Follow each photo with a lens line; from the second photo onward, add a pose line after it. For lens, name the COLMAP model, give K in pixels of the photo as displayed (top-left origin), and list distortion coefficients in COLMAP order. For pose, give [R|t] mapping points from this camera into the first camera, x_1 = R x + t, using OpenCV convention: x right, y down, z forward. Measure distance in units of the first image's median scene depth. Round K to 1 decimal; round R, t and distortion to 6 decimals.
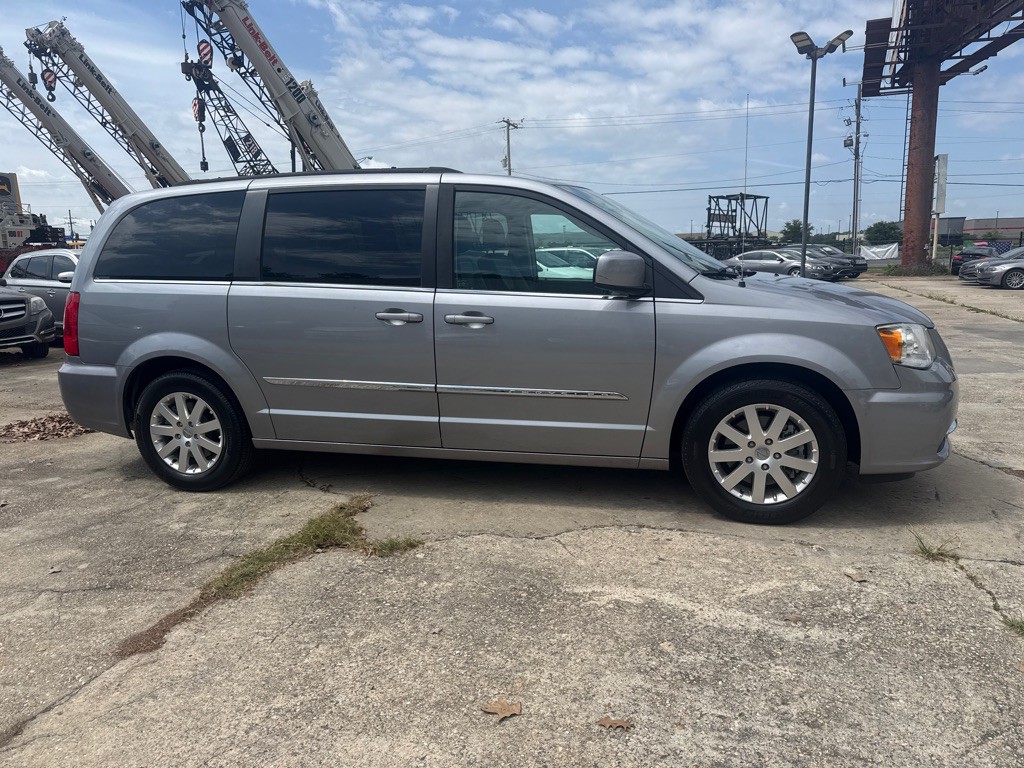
lens RADIAL K [[718.2, 0, 529.8], [0, 718.2, 398.1], [0, 0, 1]] dist [0.031124, -0.040520]
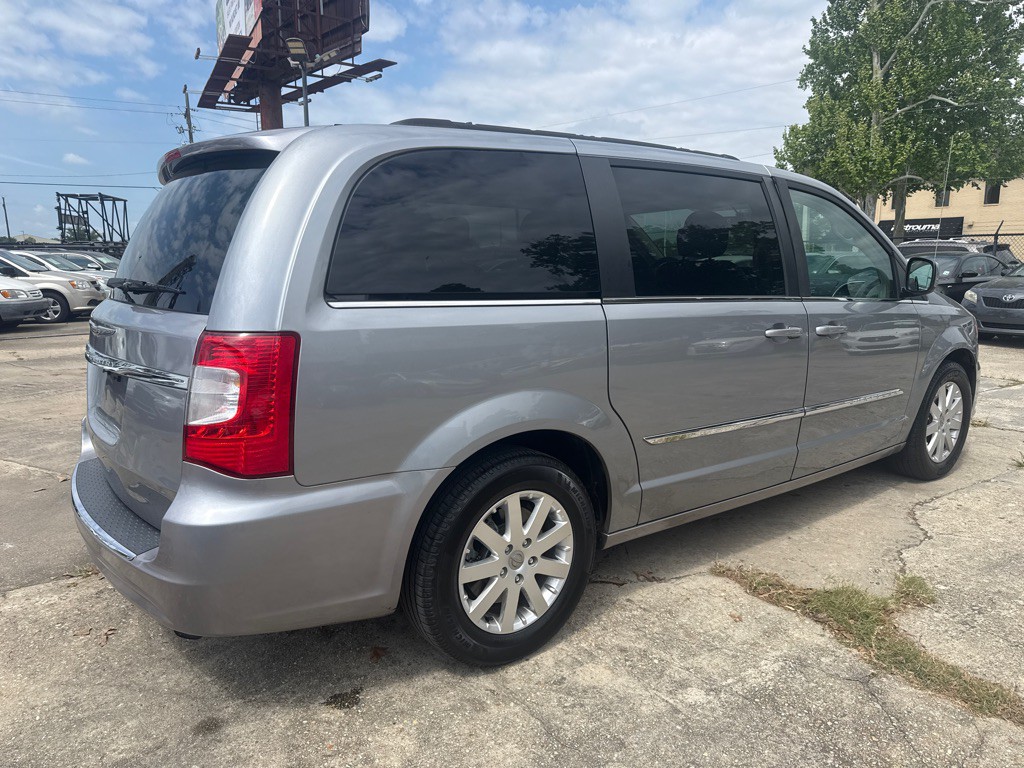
lens RADIAL K [[733.9, 0, 516.0], [0, 733.9, 379.8], [0, 0, 1]] dist [0.002784, -0.001884]
pose [[0.621571, -0.110932, 0.775463, -0.104611], [0.142615, 0.989404, 0.027224, -0.012697], [-0.770266, 0.093671, 0.630806, 0.070927]]
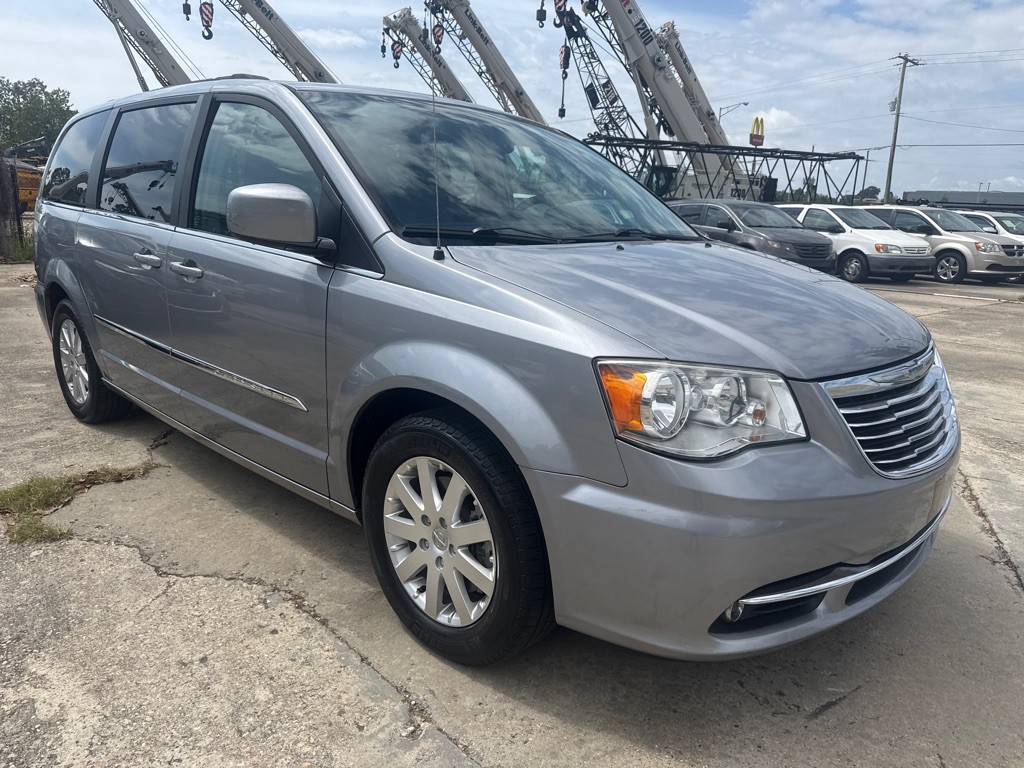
lens RADIAL K [[738.7, 0, 523.2], [0, 738.7, 385.3], [0, 0, 1]] dist [-0.004096, -0.007234]
pose [[0.869038, 0.165211, -0.466345, 0.060150], [-0.146432, 0.986257, 0.076521, -0.009919], [0.472578, 0.001788, 0.881287, 0.046481]]
